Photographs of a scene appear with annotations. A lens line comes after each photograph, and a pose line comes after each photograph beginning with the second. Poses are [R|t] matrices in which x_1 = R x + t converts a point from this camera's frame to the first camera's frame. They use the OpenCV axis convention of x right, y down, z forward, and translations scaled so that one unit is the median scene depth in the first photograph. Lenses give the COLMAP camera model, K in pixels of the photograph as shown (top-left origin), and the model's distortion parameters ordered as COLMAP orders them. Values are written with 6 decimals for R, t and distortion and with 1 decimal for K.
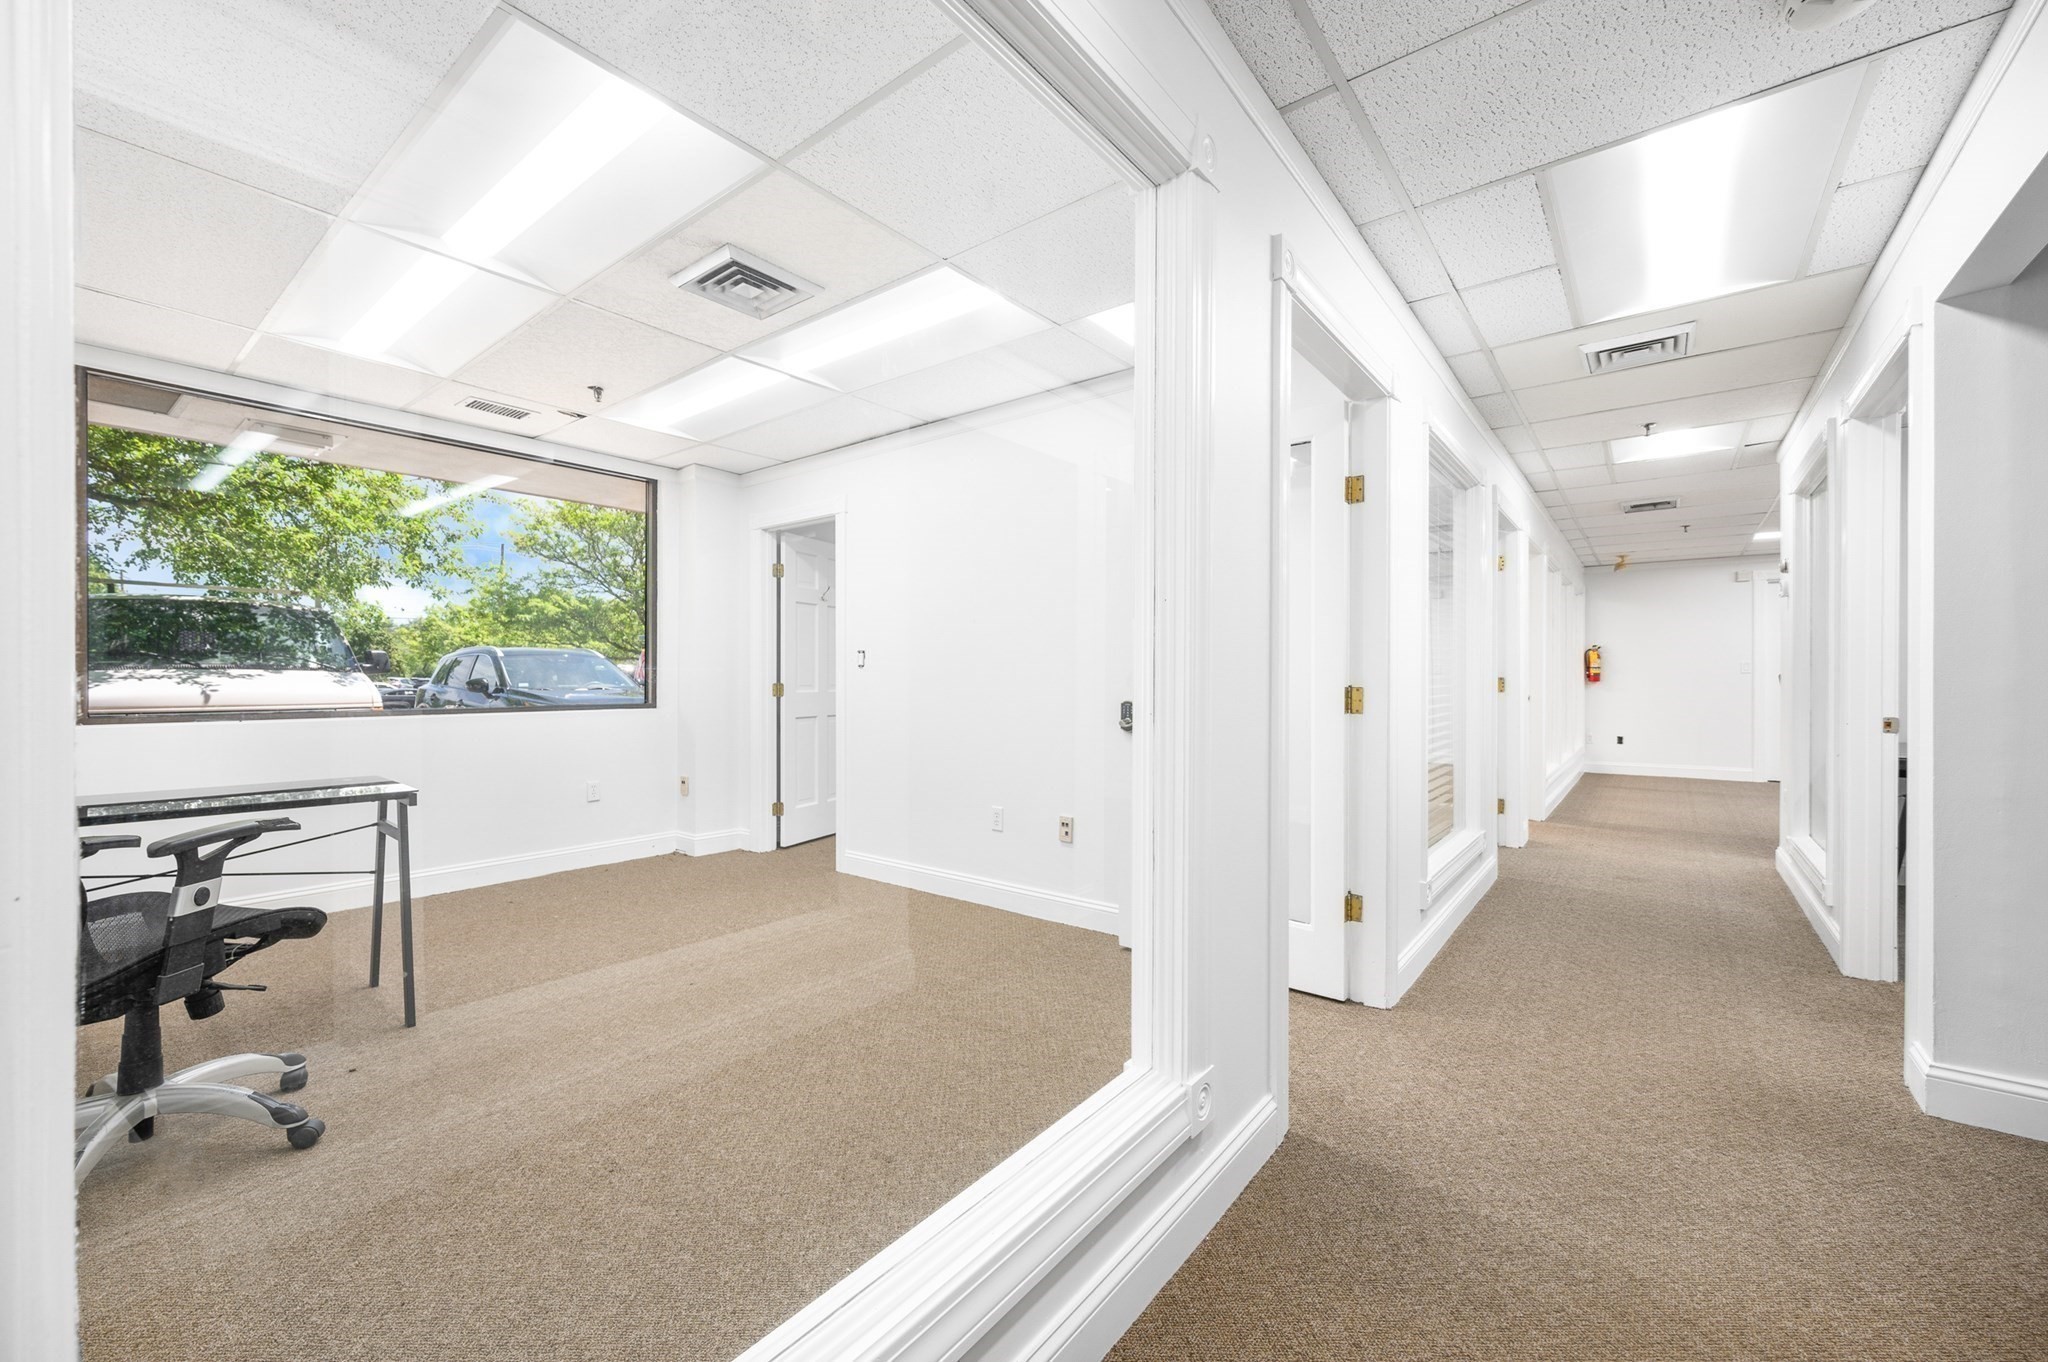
lens RADIAL K [[820.7, 0, 1024.0], [0, 820.7, 681.0], [0, 0, 1]] dist [-0.001510, 0.000006]
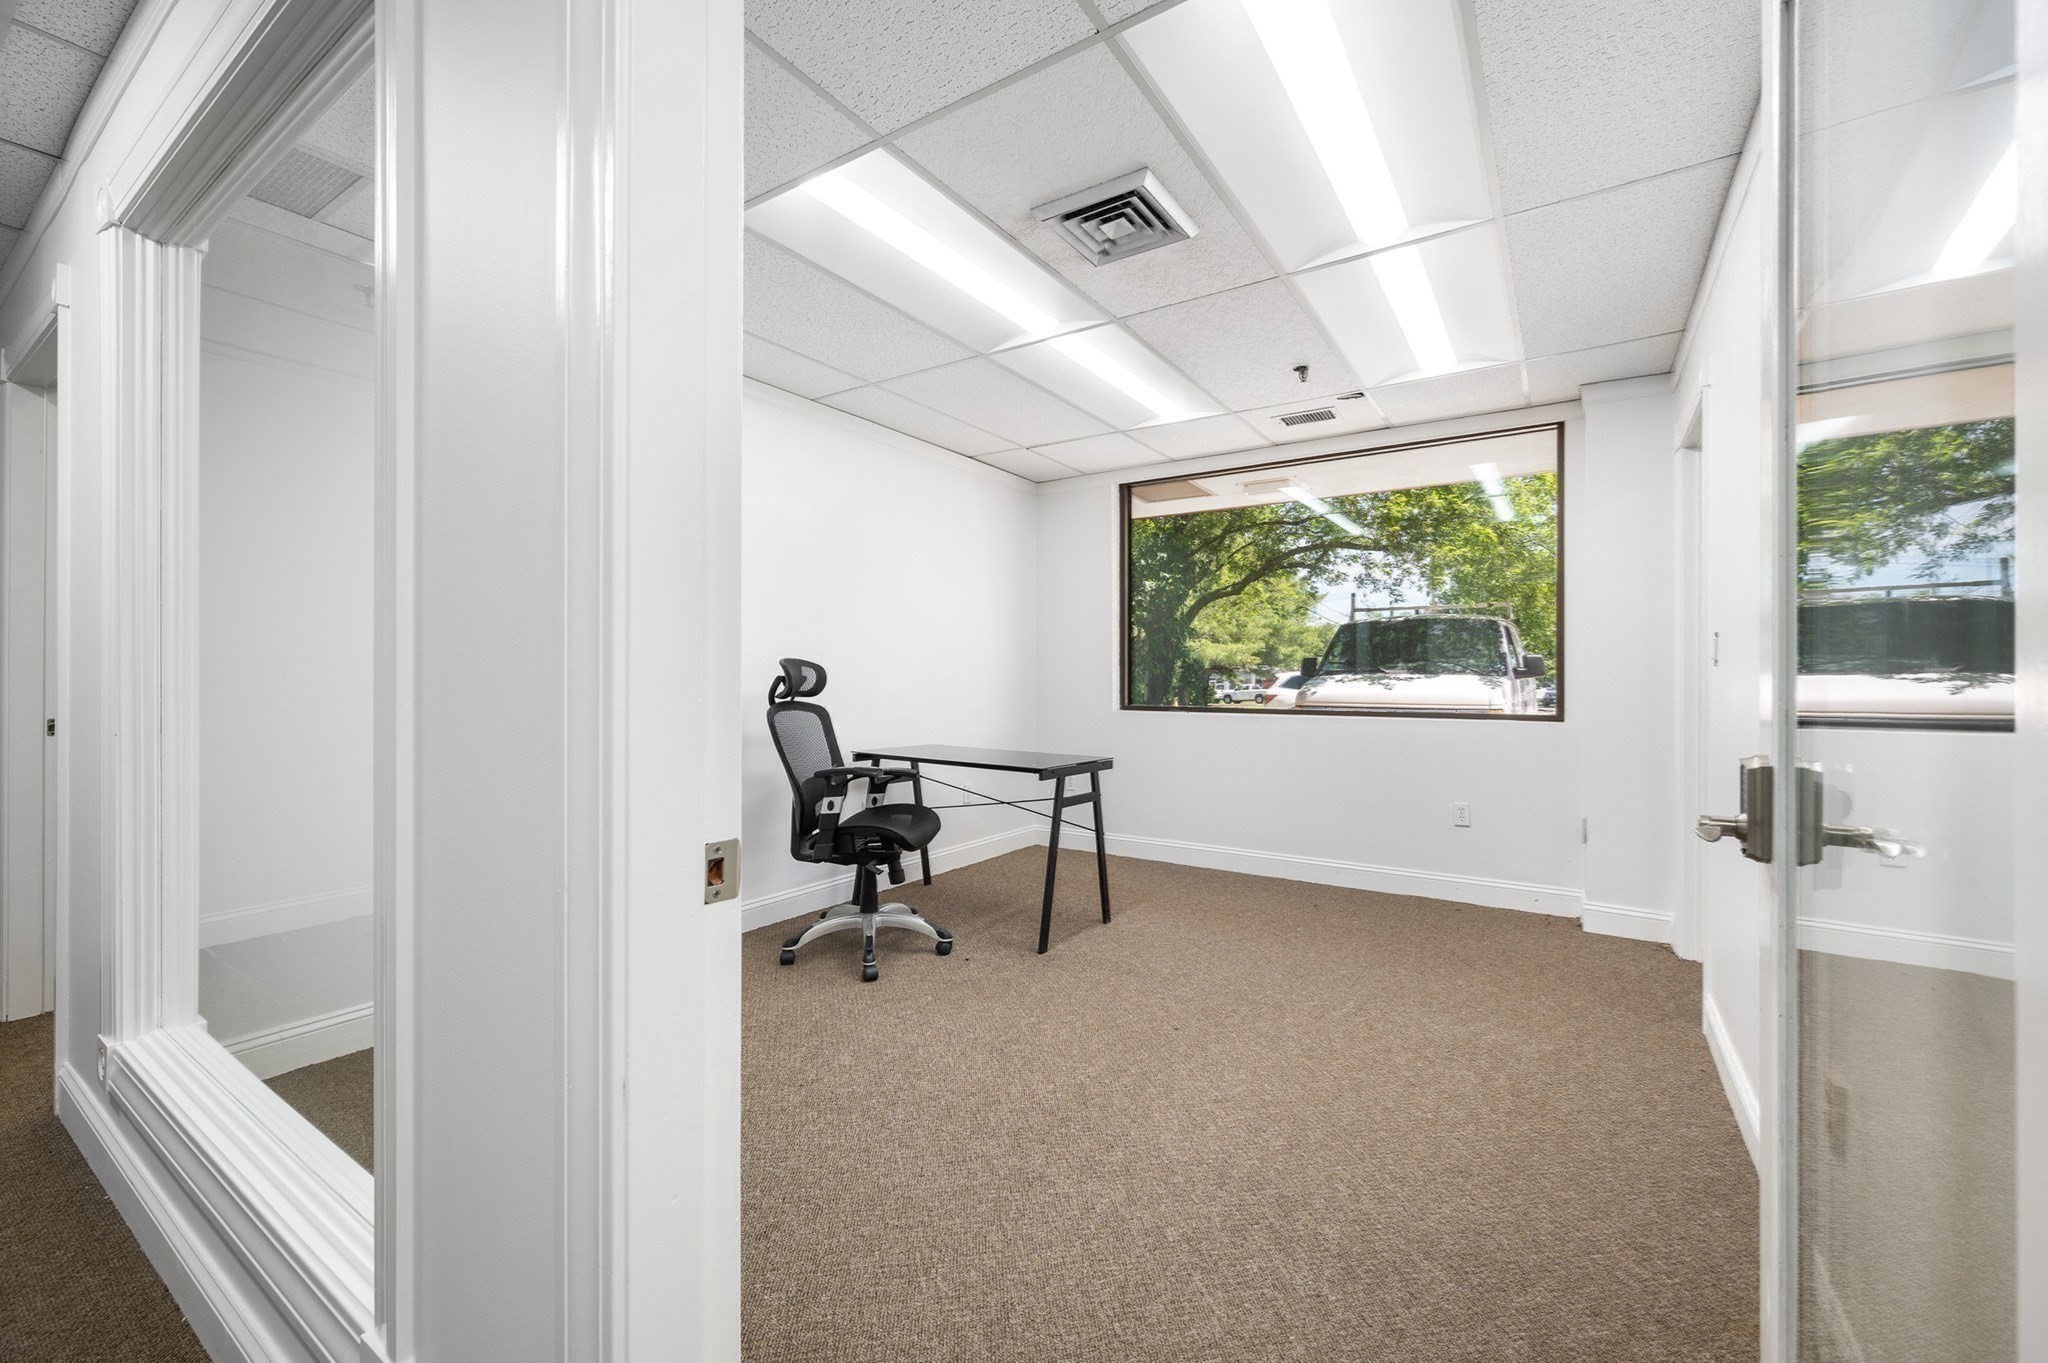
lens RADIAL K [[820.7, 0, 1024.0], [0, 820.7, 681.5], [0, 0, 1]] dist [-0.001510, 0.000006]
pose [[0.083128, 0.003786, -0.996532, 0.509648], [-0.008395, 0.999960, 0.003099, -0.006462], [0.996504, 0.008108, 0.083156, 0.841915]]
